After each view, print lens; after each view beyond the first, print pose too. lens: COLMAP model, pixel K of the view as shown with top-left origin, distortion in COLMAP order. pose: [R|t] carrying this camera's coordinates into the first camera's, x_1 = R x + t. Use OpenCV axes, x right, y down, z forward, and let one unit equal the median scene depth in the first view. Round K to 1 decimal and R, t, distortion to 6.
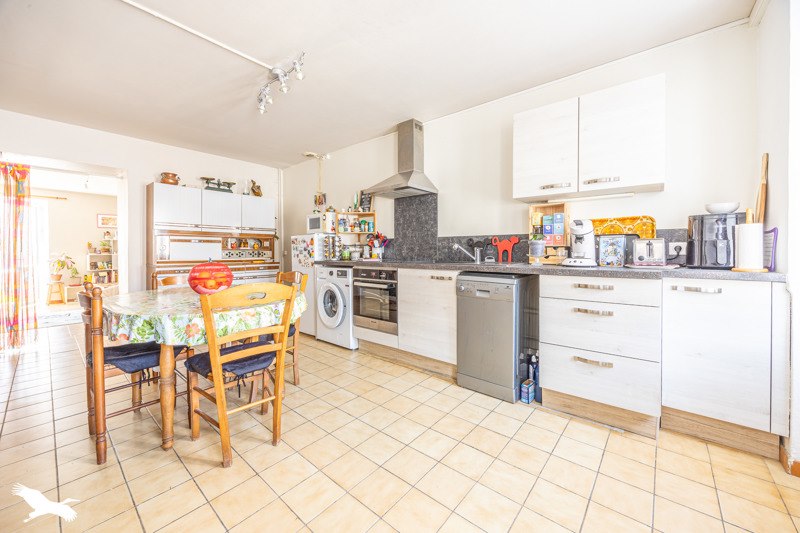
lens RADIAL K [[307.6, 0, 400.3], [0, 307.6, 253.2], [0, 0, 1]] dist [-0.000589, -0.000083]
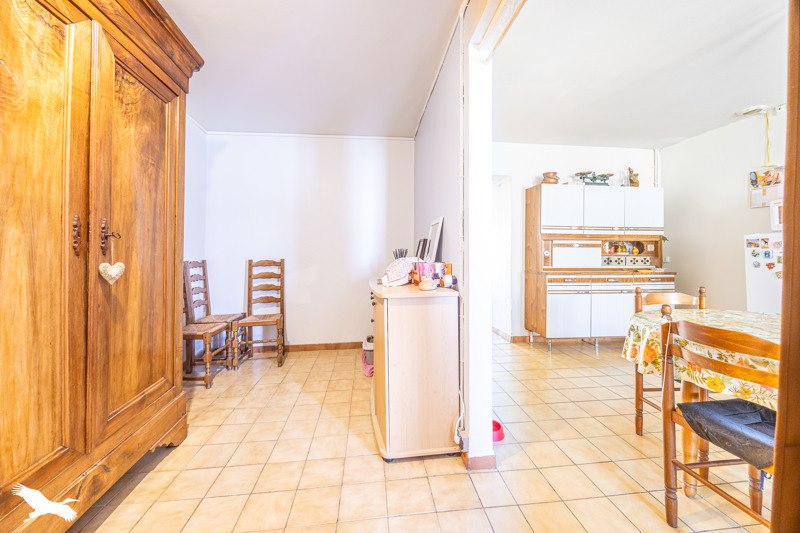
lens RADIAL K [[307.6, 0, 400.3], [0, 307.6, 253.2], [0, 0, 1]] dist [-0.000589, -0.000083]
pose [[0.731989, 0.002213, -0.681313, -0.405164], [-0.009635, 0.999928, -0.007104, -0.005903], [0.681248, 0.011765, 0.731958, 0.018654]]
